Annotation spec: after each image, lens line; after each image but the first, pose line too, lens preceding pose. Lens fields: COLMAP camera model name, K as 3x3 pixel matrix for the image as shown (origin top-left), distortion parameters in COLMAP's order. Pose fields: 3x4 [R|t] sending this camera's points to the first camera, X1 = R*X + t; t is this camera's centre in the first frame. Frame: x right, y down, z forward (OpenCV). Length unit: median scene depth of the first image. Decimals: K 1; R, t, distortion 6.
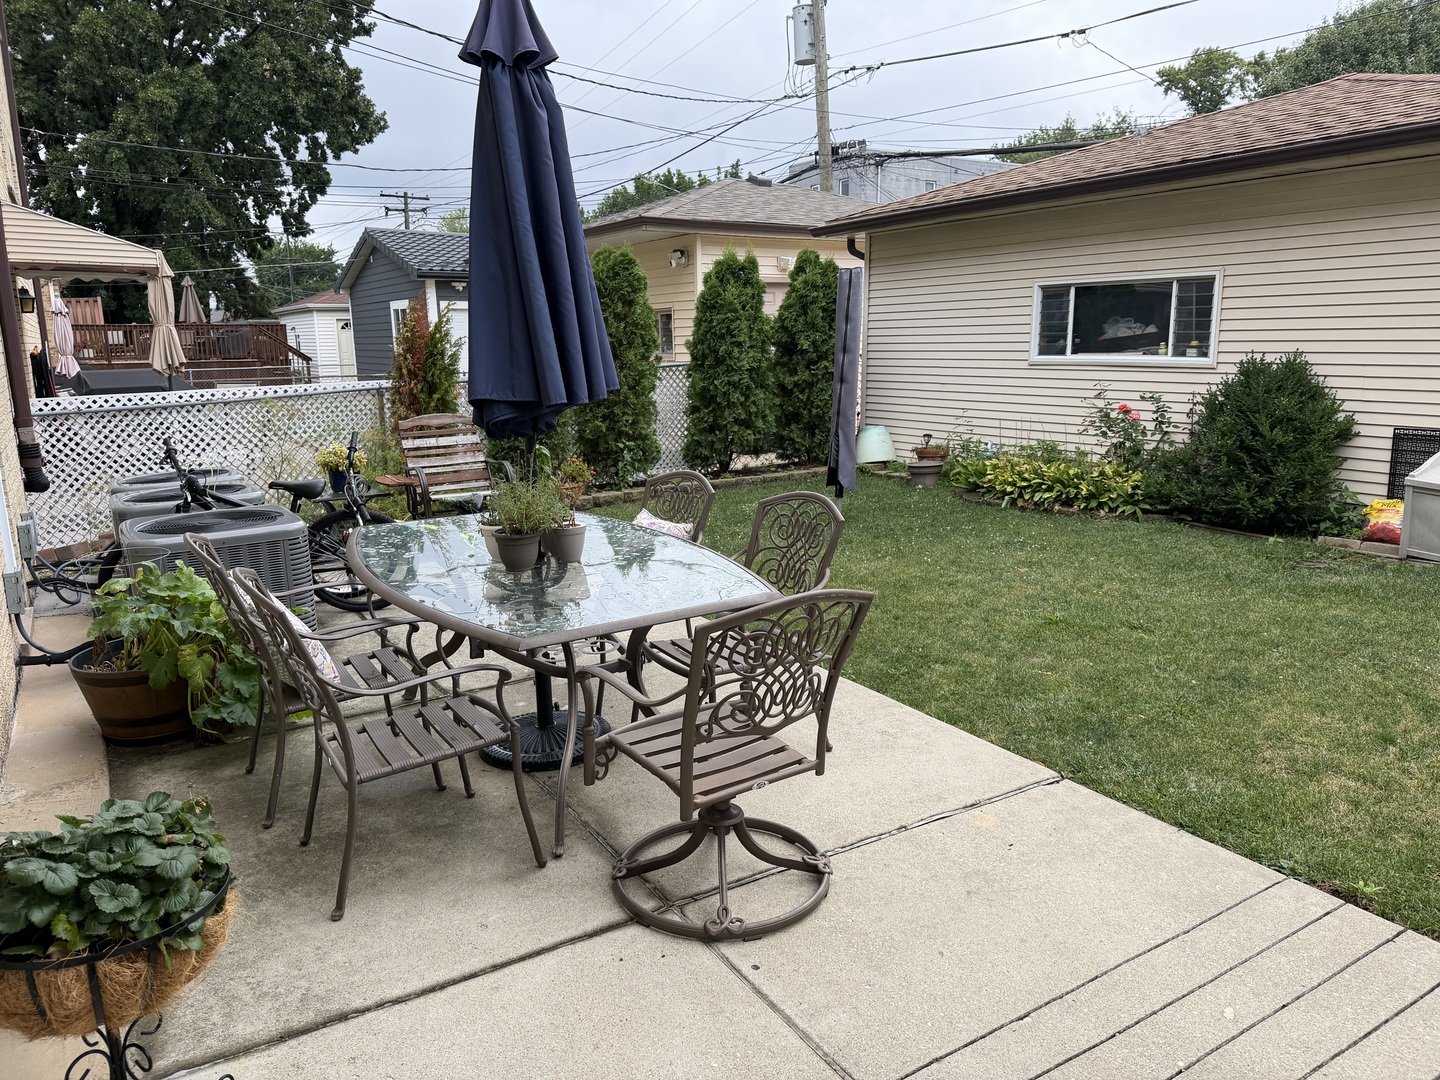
lens RADIAL K [[1023.4, 0, 725.2], [0, 1023.4, 544.9], [0, 0, 1]] dist [0.061461, -0.084404]
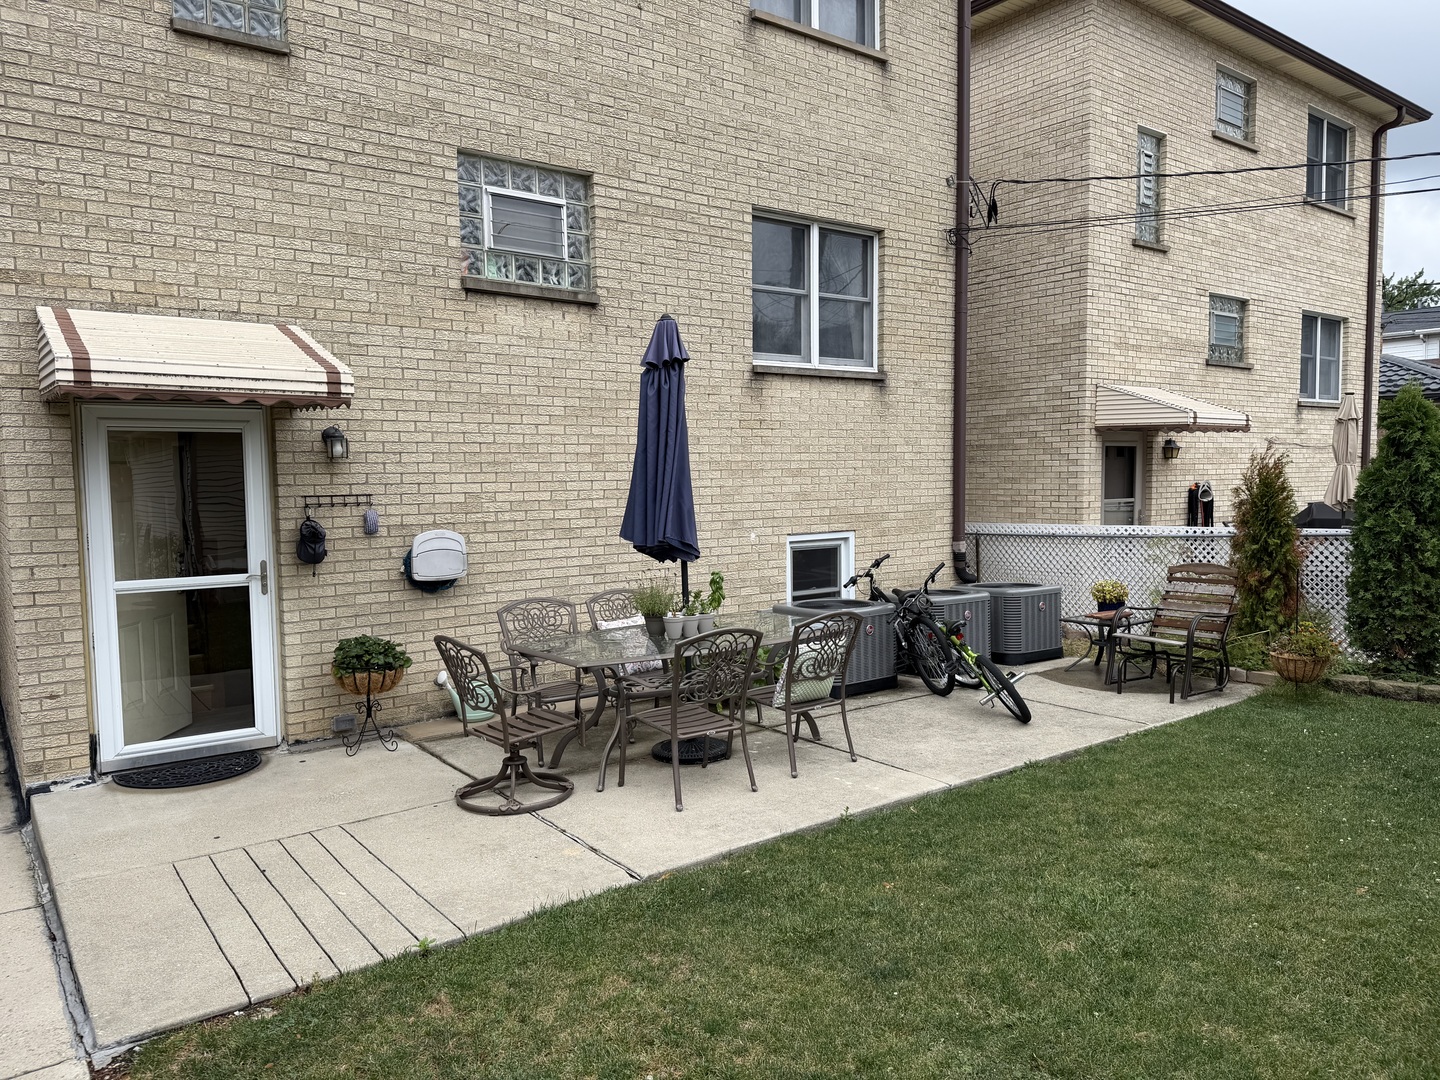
lens RADIAL K [[1023.4, 0, 726.4], [0, 1023.4, 539.3], [0, 0, 1]] dist [0.061461, -0.084404]
pose [[0.081484, 0.081238, -0.993358, 1.944013], [-0.185229, 0.980544, 0.064995, -0.350802], [0.979311, 0.178703, 0.094946, 1.150353]]
